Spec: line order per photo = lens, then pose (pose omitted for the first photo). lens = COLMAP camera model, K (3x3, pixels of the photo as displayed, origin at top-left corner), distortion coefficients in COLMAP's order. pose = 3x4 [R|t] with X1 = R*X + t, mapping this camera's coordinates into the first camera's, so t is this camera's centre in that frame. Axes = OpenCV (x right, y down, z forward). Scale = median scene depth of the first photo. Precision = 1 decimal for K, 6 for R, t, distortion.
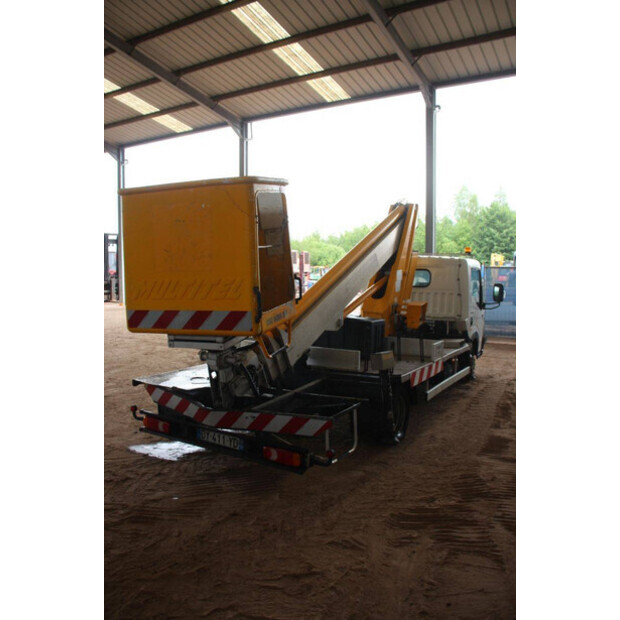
lens RADIAL K [[529.9, 0, 334.5], [0, 529.9, 310.4], [0, 0, 1]] dist [-0.143288, 0.126661]
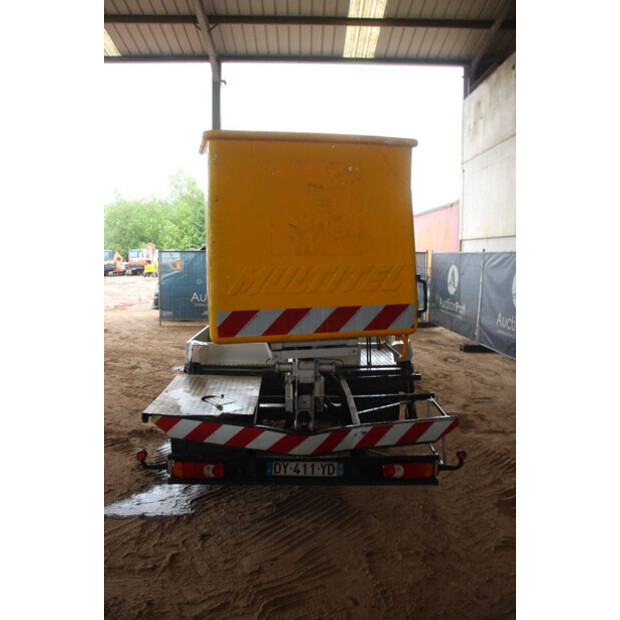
lens RADIAL K [[529.9, 0, 334.5], [0, 529.9, 310.4], [0, 0, 1]] dist [-0.143288, 0.126661]
pose [[0.835621, -0.055368, 0.546509, -0.566489], [0.038697, 0.998369, 0.041978, -0.022045], [-0.547942, -0.013930, 0.836400, 0.304218]]
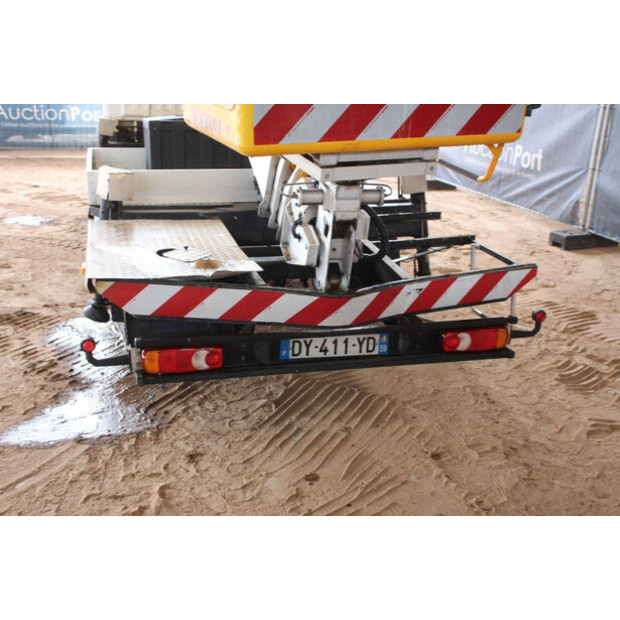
lens RADIAL K [[715.3, 0, 334.3], [0, 715.3, 299.7], [0, 0, 1]] dist [-0.006235, 0.004060]
pose [[0.690825, -0.210364, 0.691743, -0.683477], [0.030440, 0.964352, 0.262867, 0.003723], [-0.722381, -0.160538, 0.672602, 0.481780]]
